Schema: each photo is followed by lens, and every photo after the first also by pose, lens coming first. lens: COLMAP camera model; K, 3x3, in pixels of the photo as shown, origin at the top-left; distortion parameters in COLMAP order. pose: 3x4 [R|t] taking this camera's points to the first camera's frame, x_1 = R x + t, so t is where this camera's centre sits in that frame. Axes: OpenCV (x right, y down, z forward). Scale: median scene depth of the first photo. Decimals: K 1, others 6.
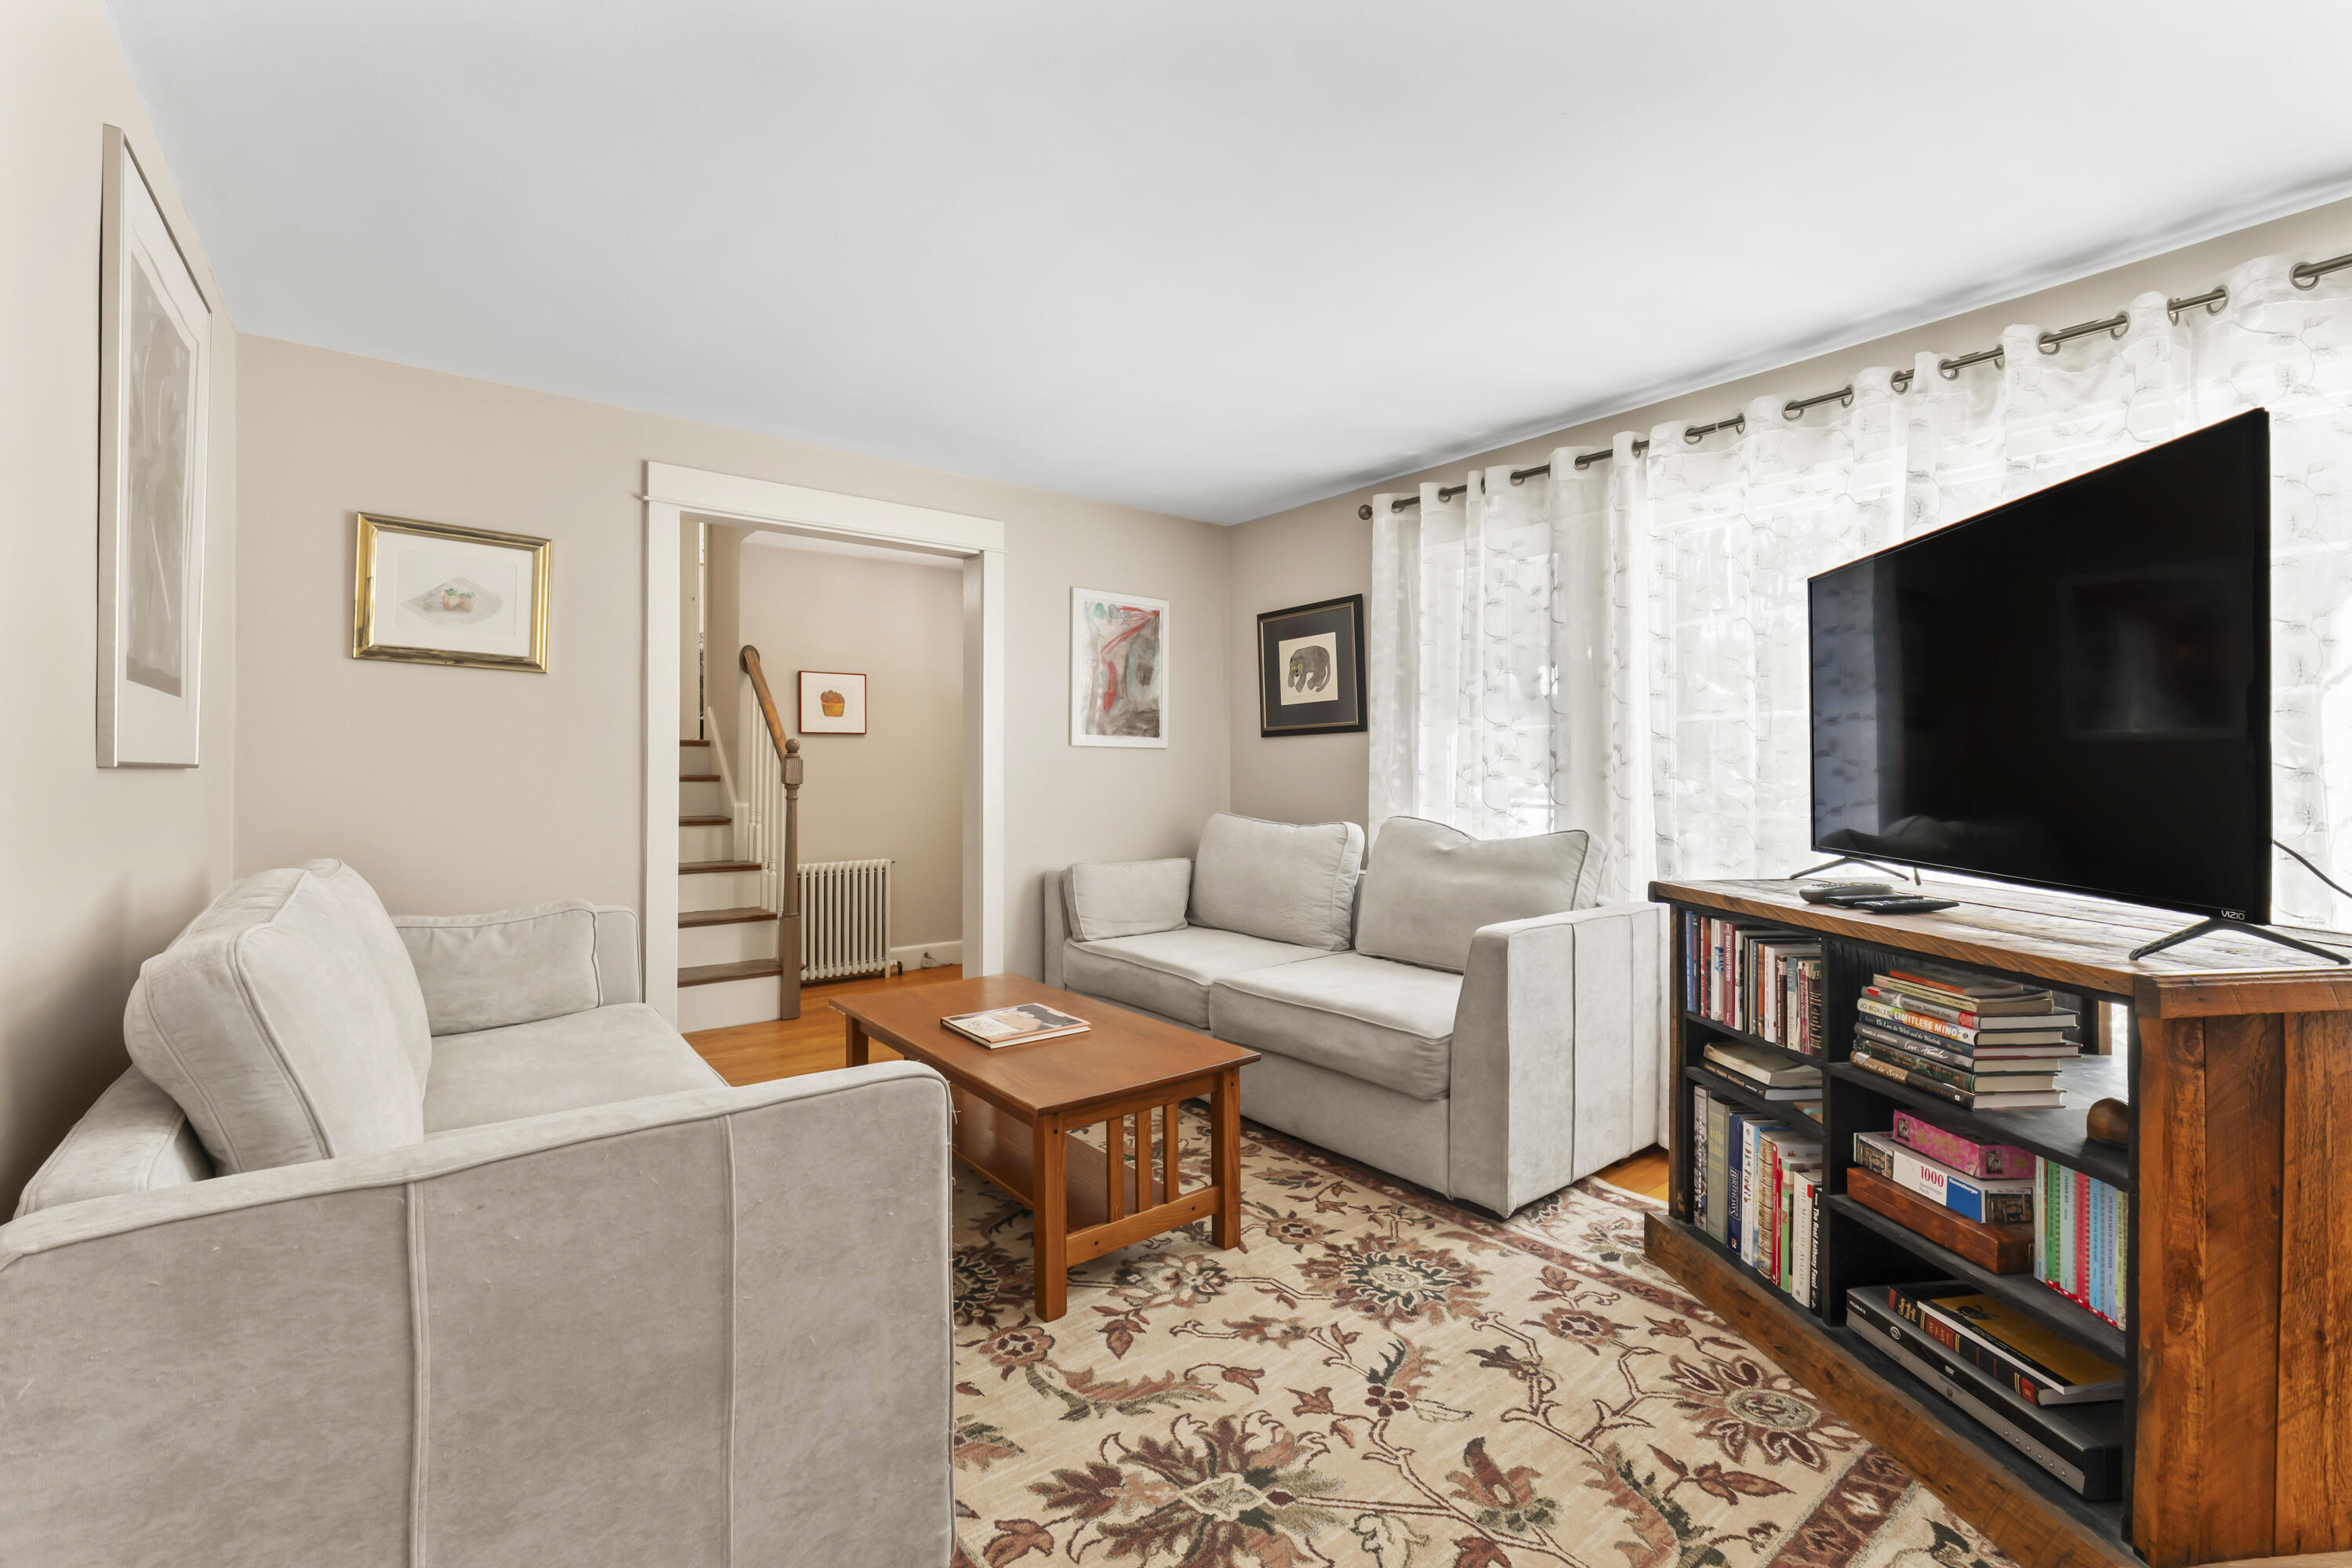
lens RADIAL K [[993.2, 0, 1165.0], [0, 993.2, 773.8], [0, 0, 1]] dist [-0.010733, -0.000331]
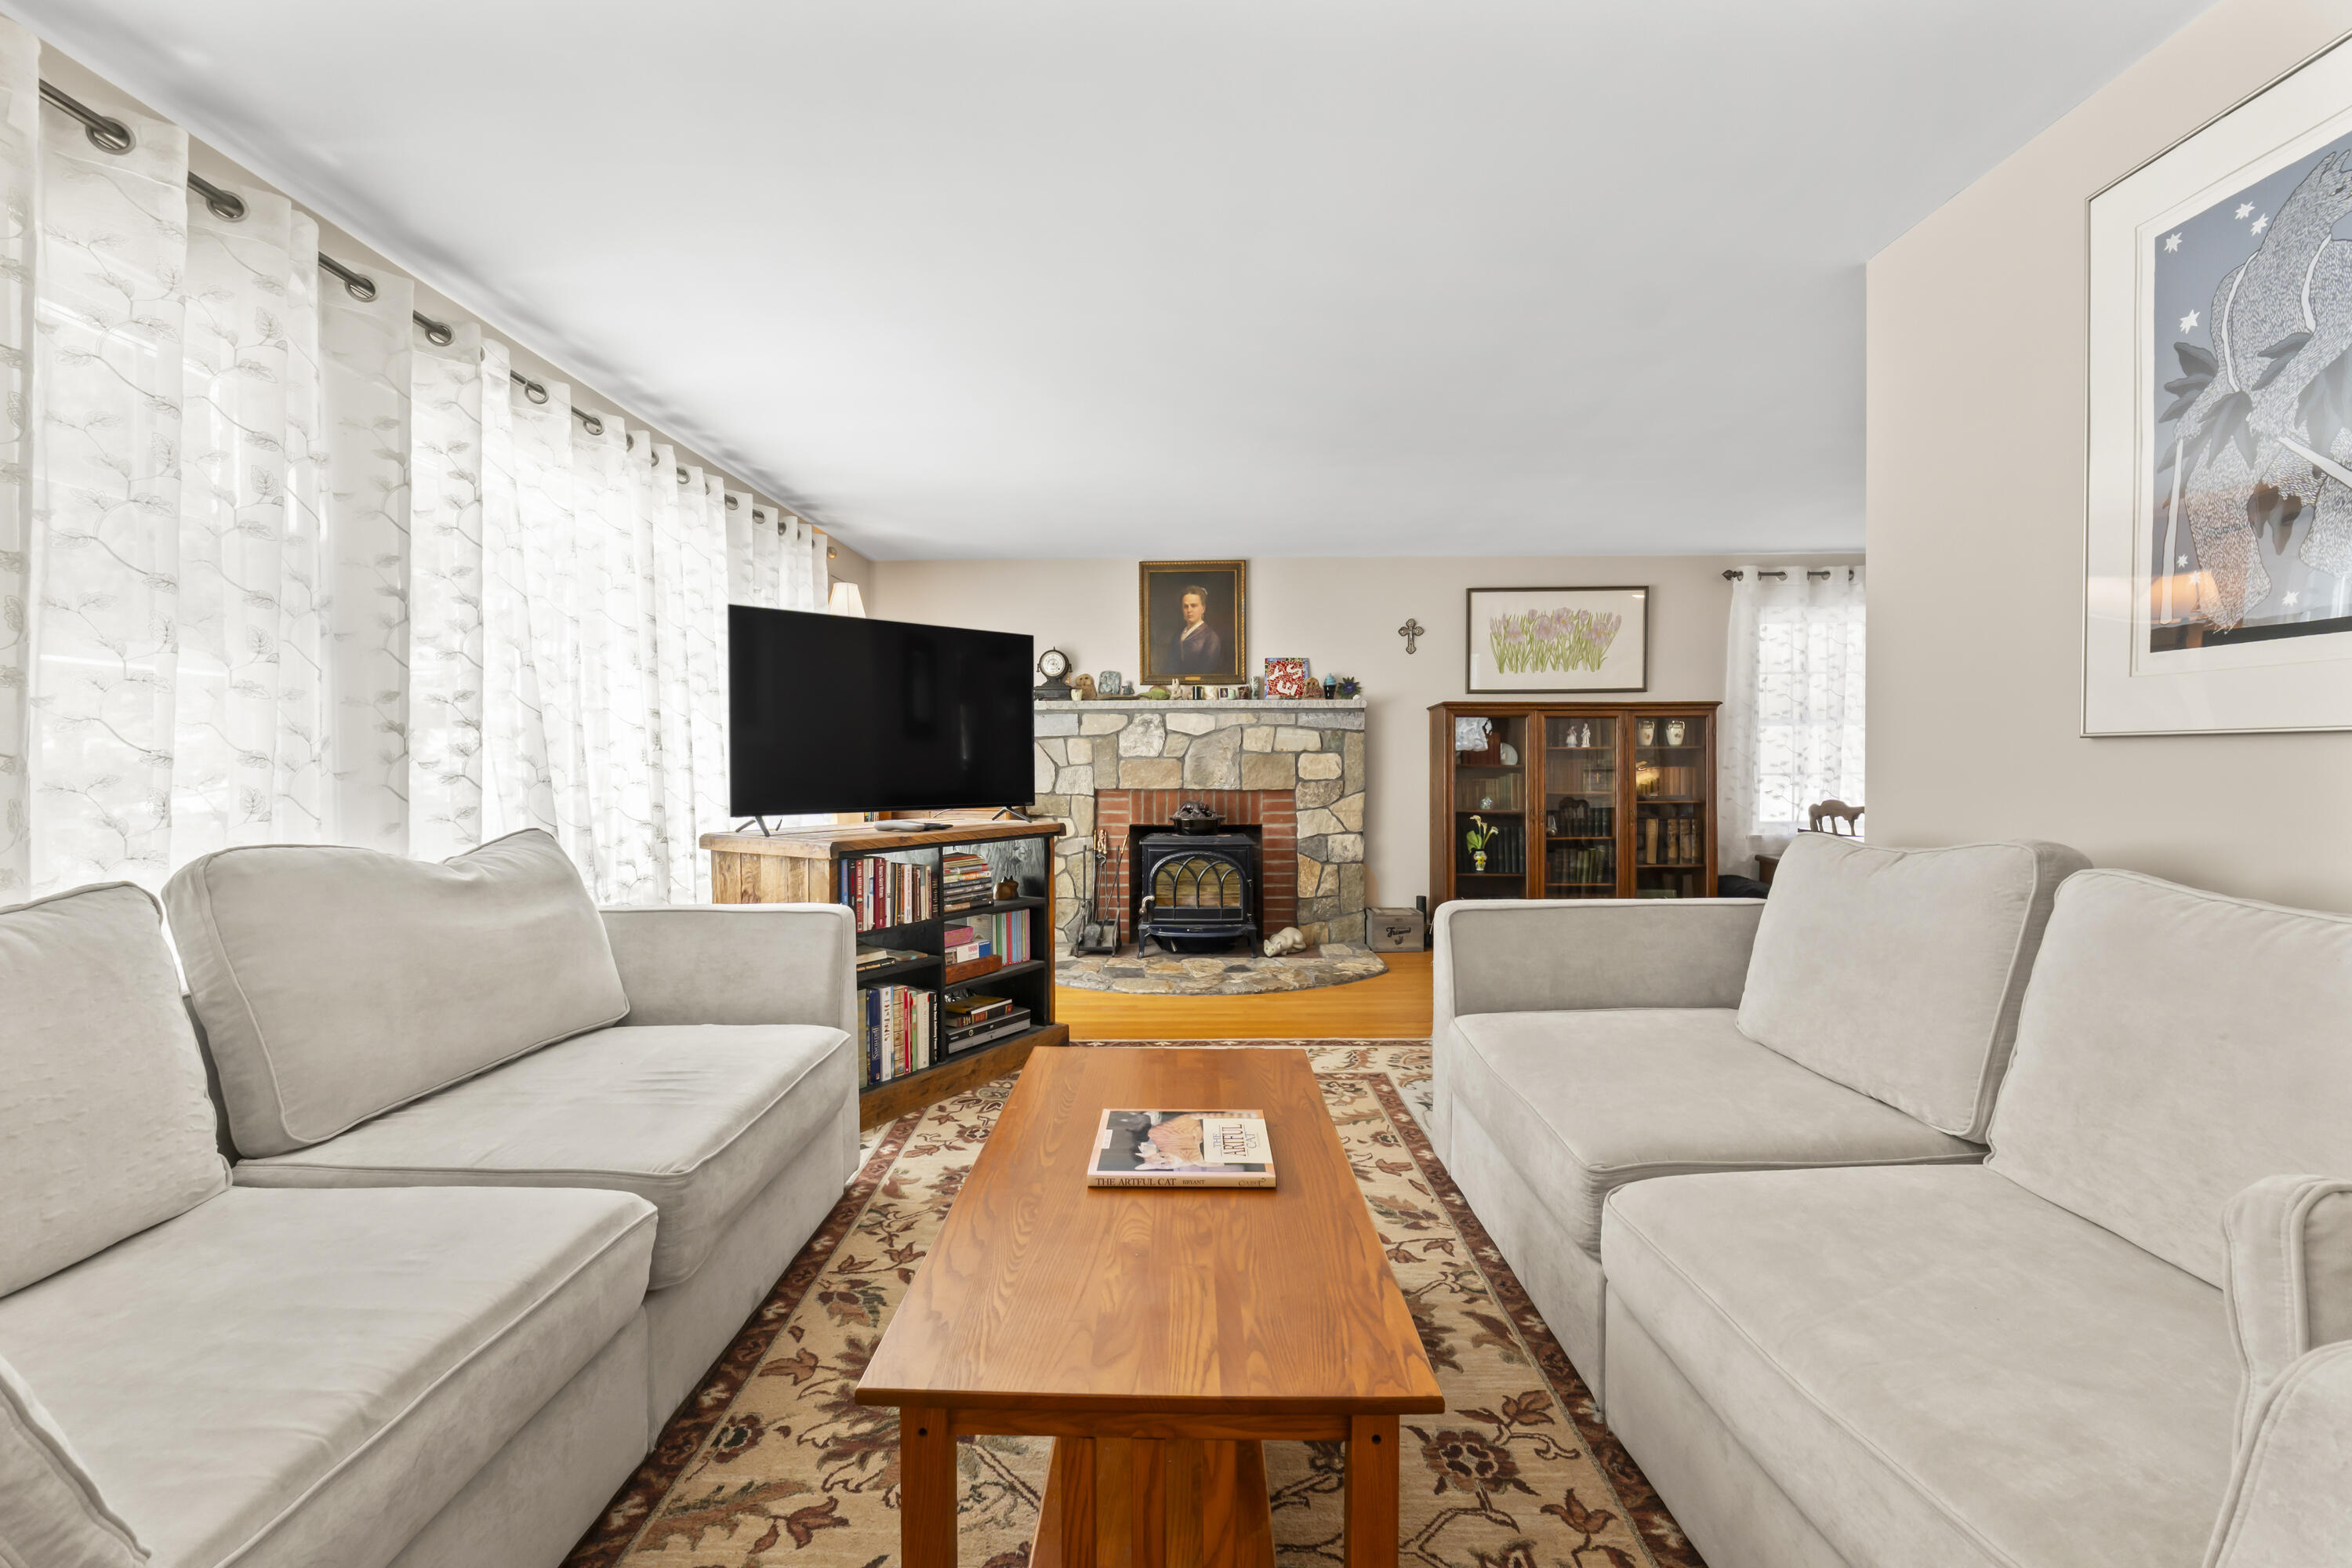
lens RADIAL K [[993.2, 0, 1164.0], [0, 993.2, 788.2], [0, 0, 1]] dist [-0.010733, -0.000331]
pose [[-0.779270, -0.010704, 0.626597, -0.563120], [0.009727, 0.999527, 0.029172, 0.007398], [-0.626613, 0.028828, -0.778797, 1.563958]]
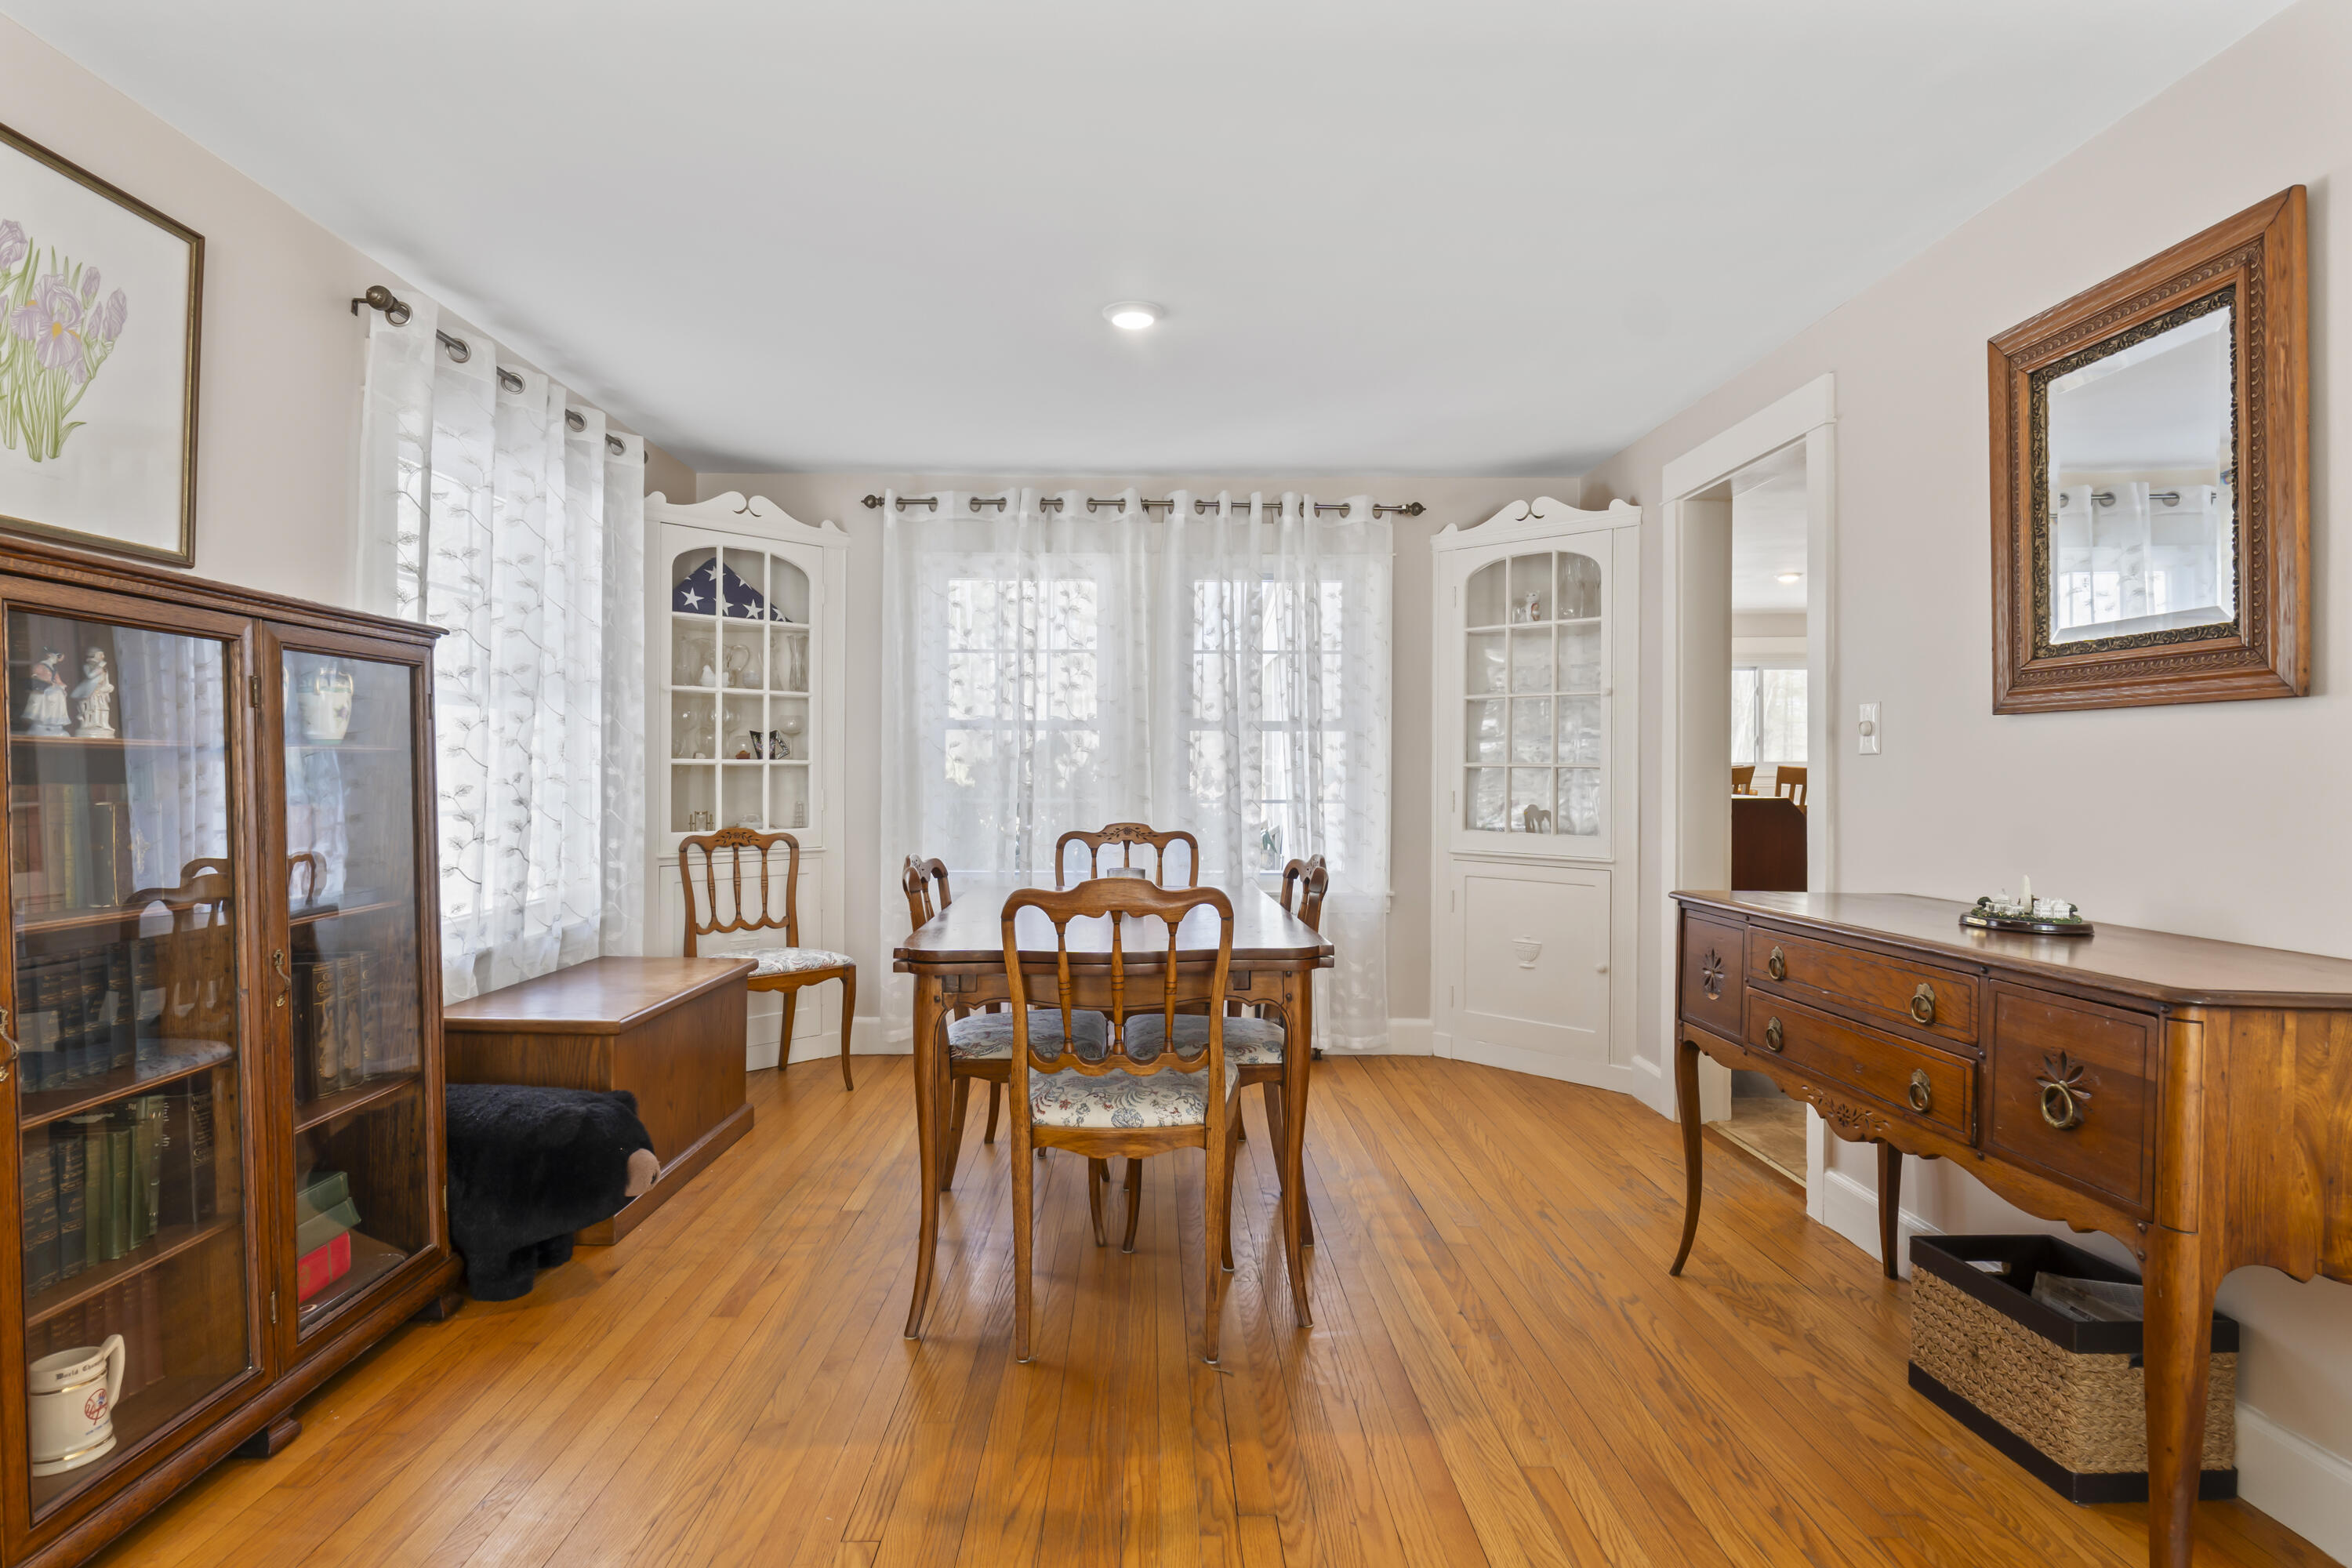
lens RADIAL K [[1203.9, 0, 1170.0], [0, 1203.9, 773.6], [0, 0, 1]] dist [-0.005252, 0.000992]
pose [[-0.598239, 0.007338, -0.801284, 0.310753], [-0.002003, 0.999941, 0.010653, 0.001155], [0.801315, 0.007978, -0.598189, 0.126604]]
